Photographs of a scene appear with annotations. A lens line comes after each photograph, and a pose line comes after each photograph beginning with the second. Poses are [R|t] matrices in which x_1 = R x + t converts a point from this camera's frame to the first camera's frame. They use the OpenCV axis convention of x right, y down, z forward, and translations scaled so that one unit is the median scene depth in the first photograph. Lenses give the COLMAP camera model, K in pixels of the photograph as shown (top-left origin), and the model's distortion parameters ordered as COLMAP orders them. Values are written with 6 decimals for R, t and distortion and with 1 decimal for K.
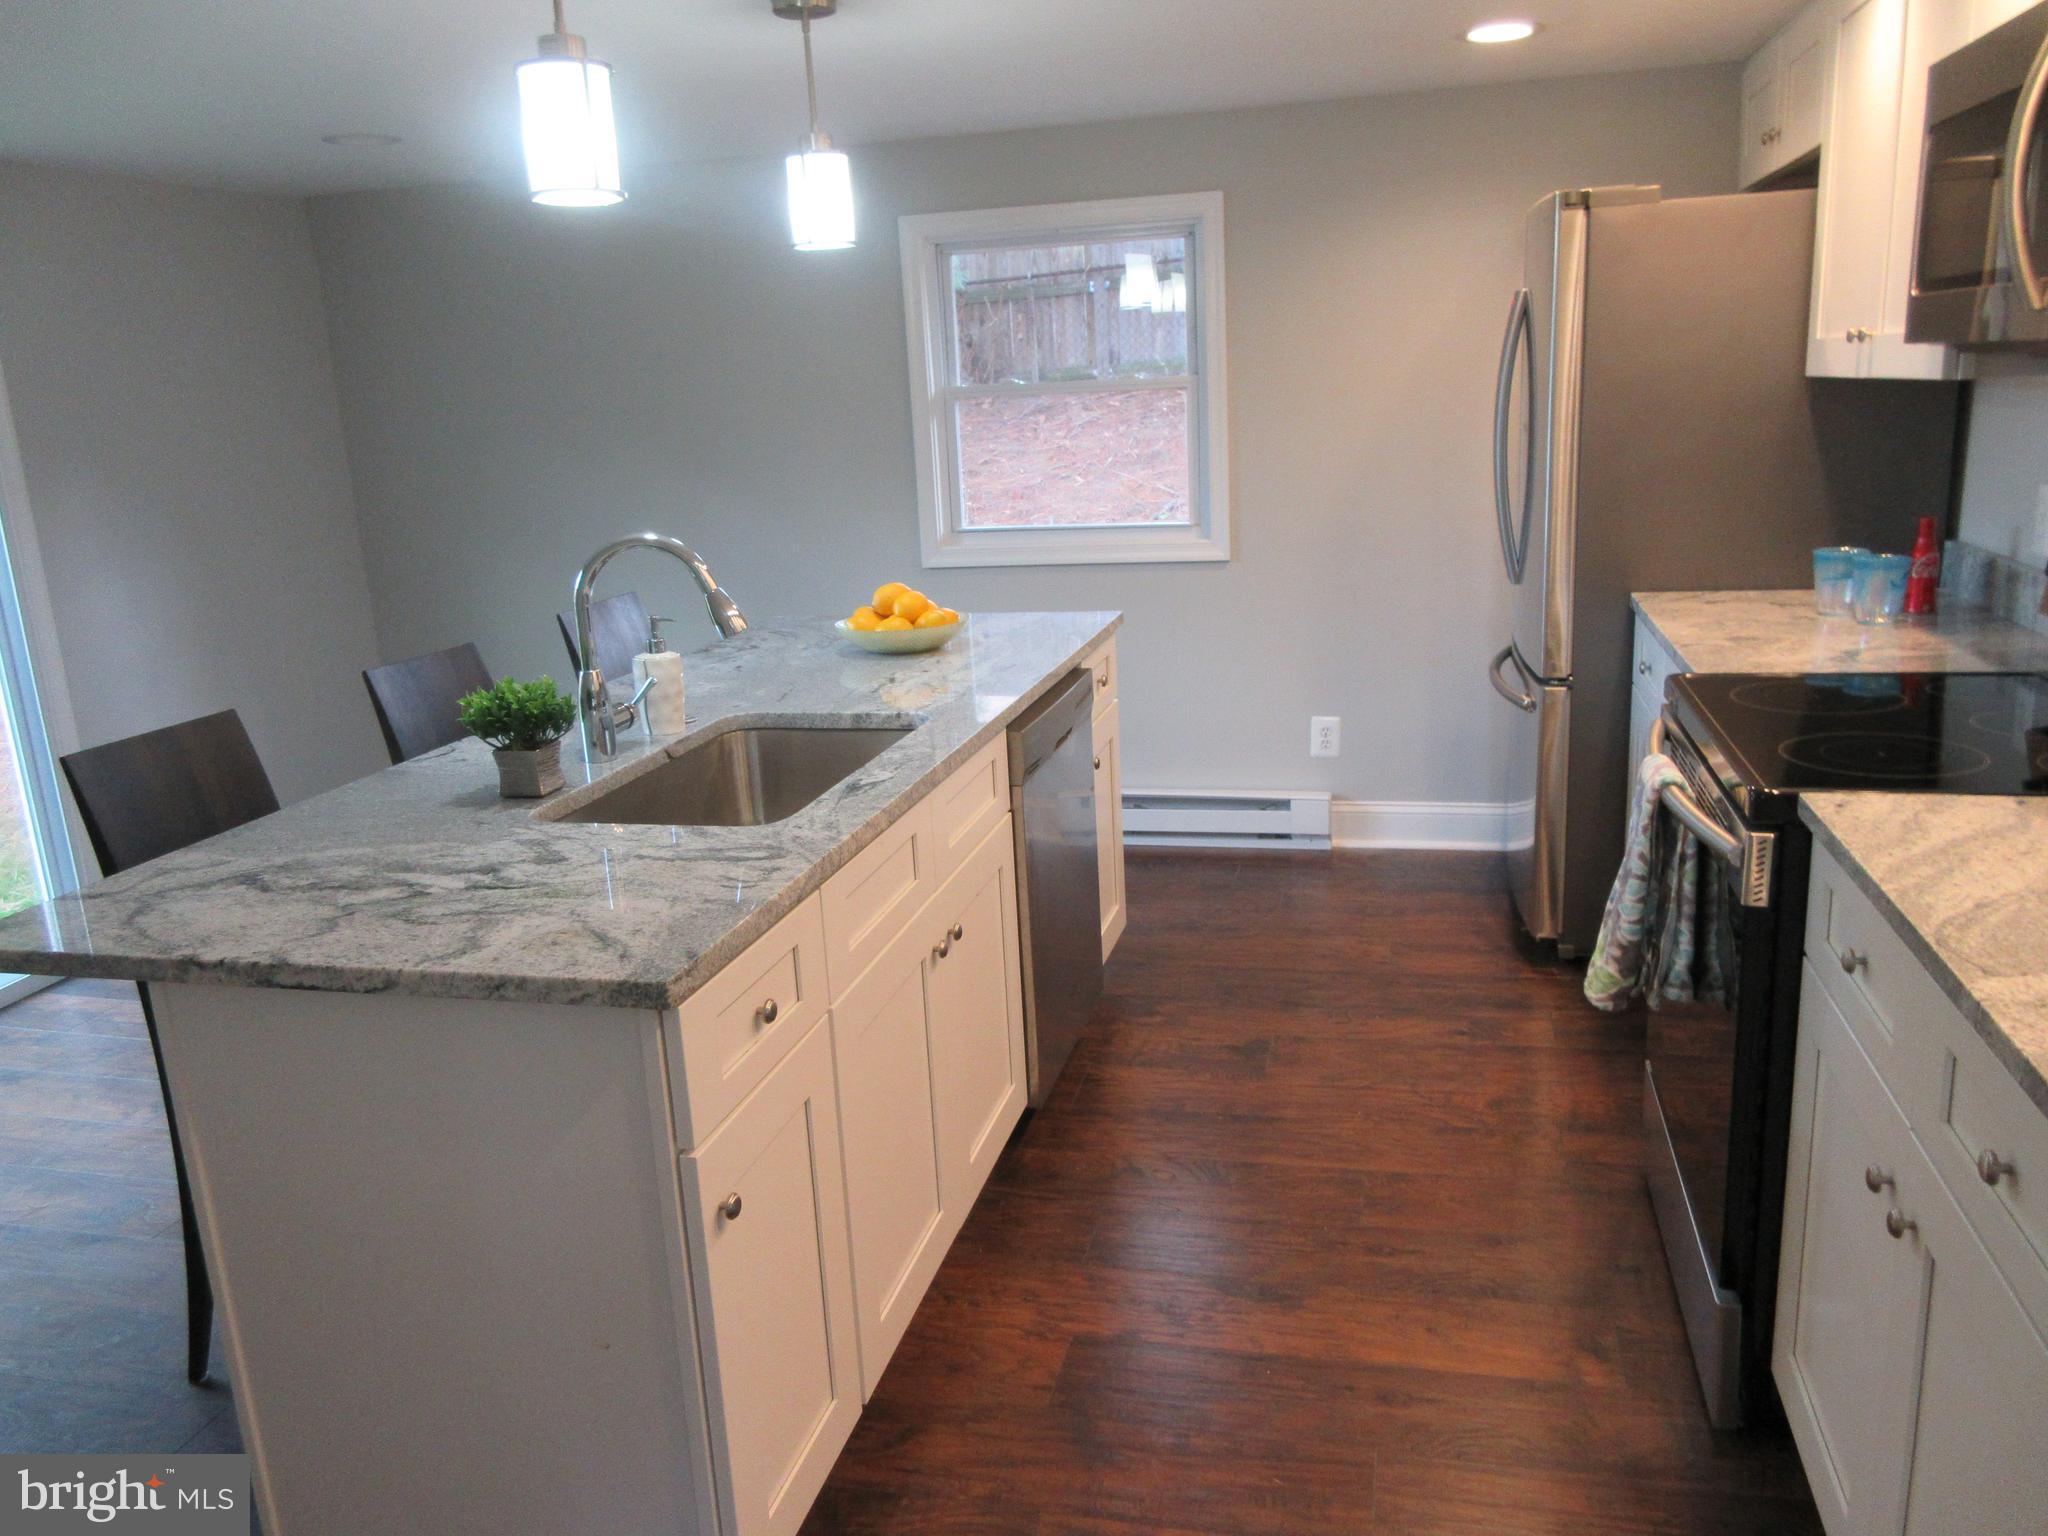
lens RADIAL K [[1532.1, 0, 1031.8], [0, 1532.1, 767.7], [0, 0, 1]] dist [0.000054, -0.005949]
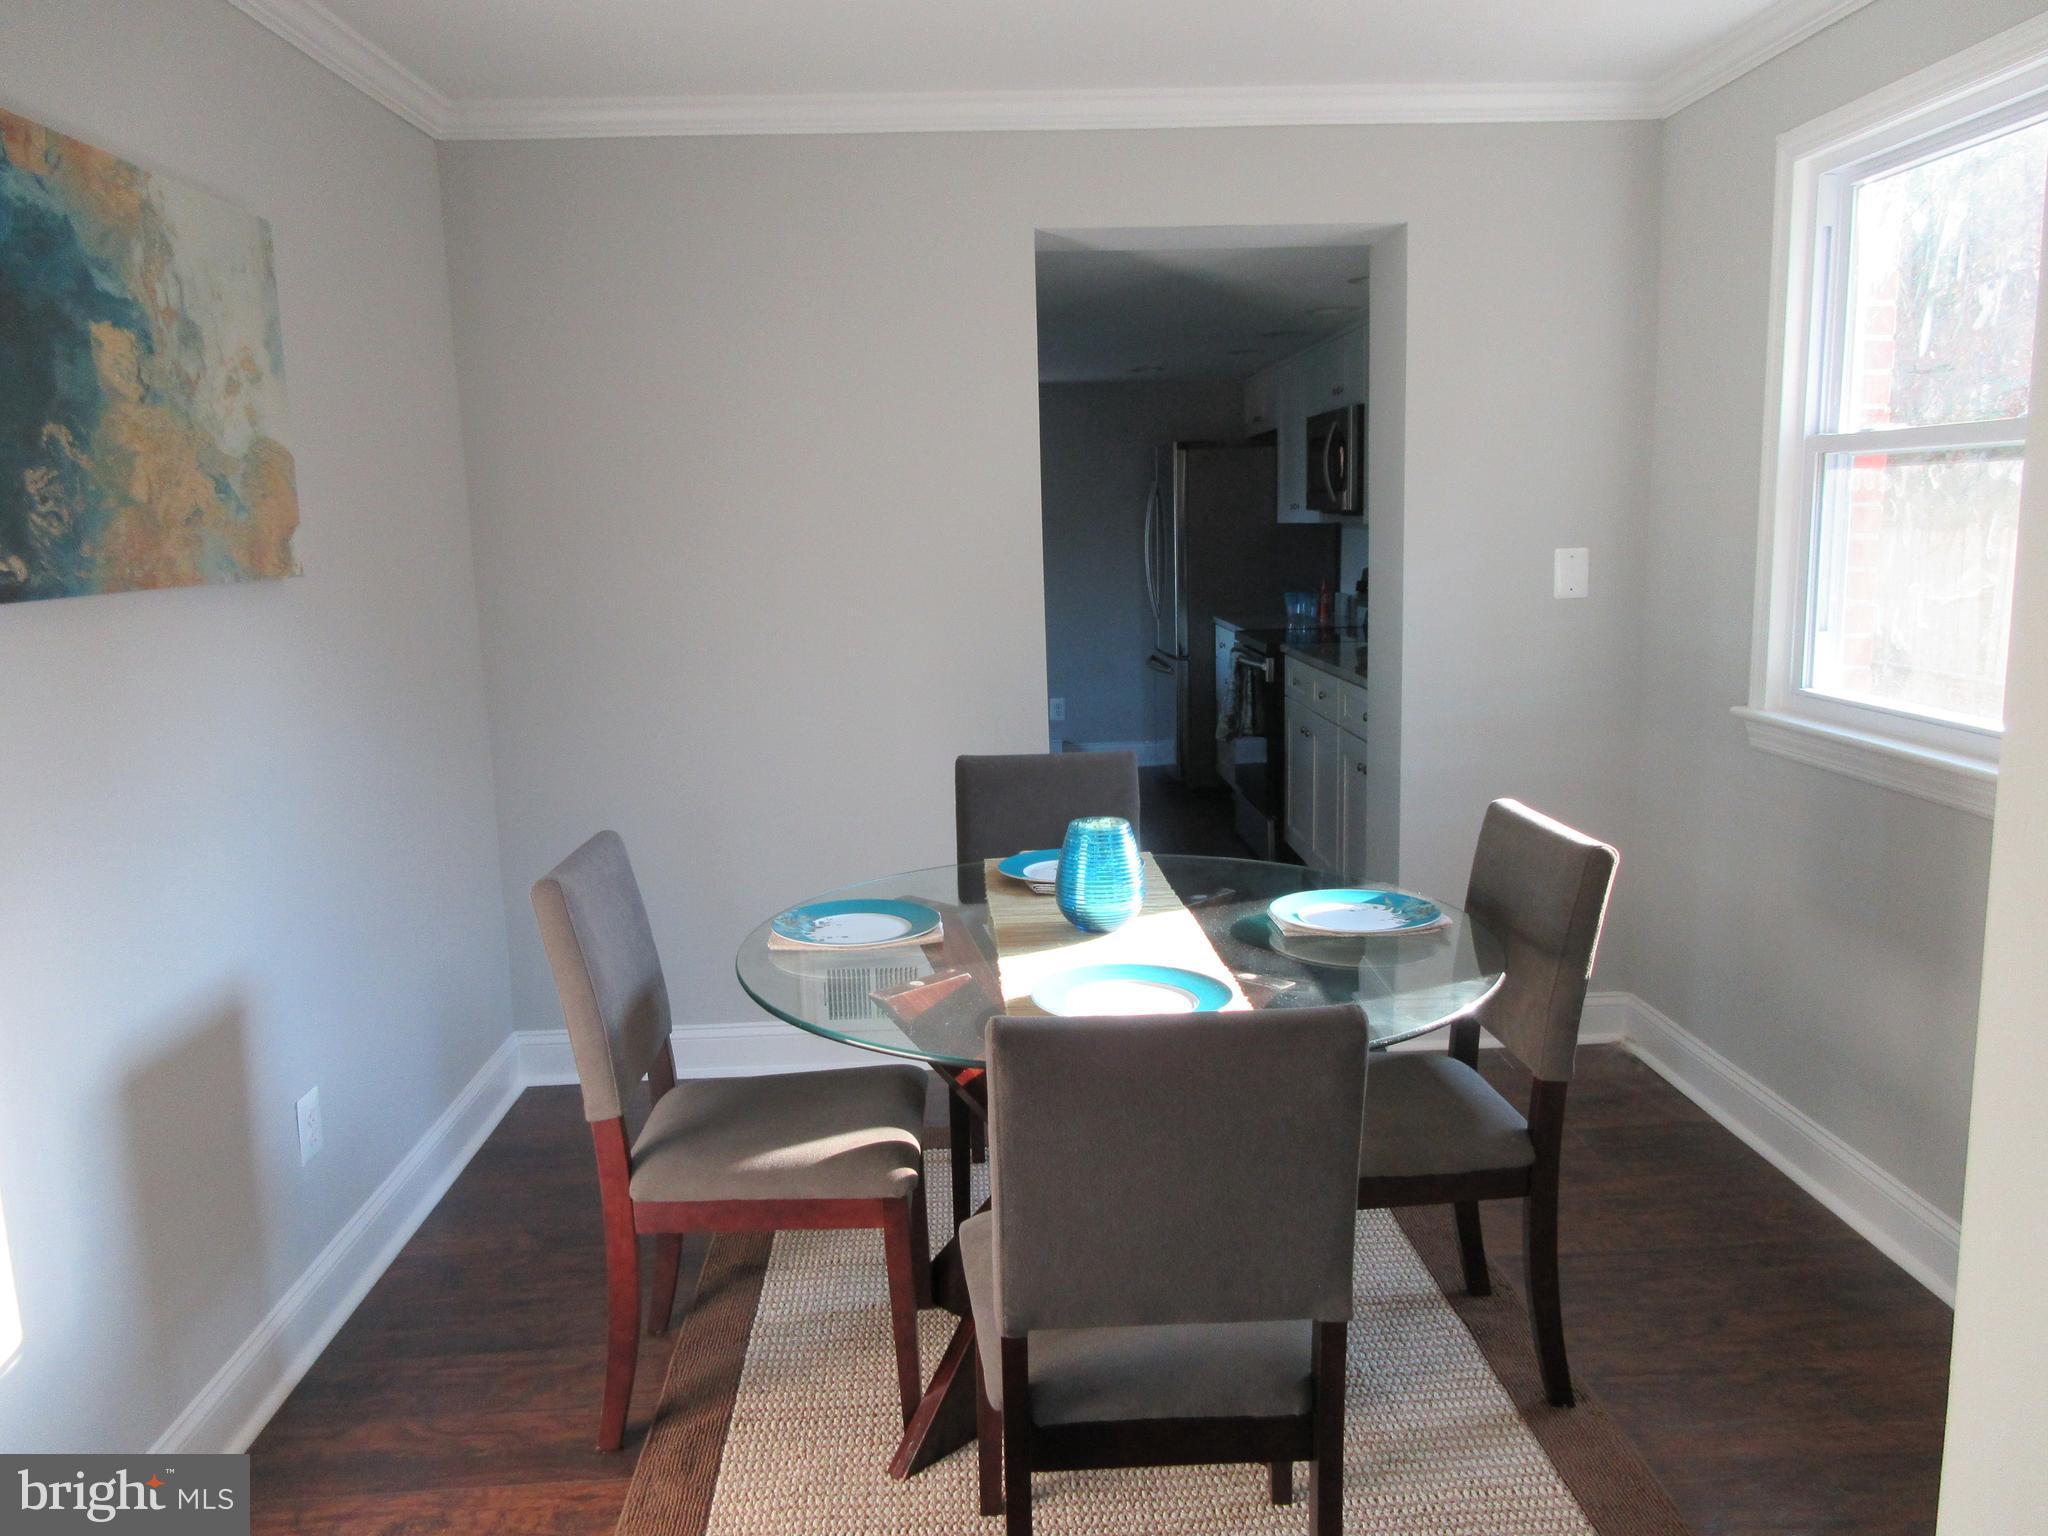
lens RADIAL K [[1532.1, 0, 1031.8], [0, 1532.1, 767.7], [0, 0, 1]] dist [0.000054, -0.005949]
pose [[0.958144, -0.021875, 0.285448, -0.699057], [0.049934, 0.994562, -0.091392, 0.409507], [-0.281897, 0.101820, 0.954027, -1.435391]]
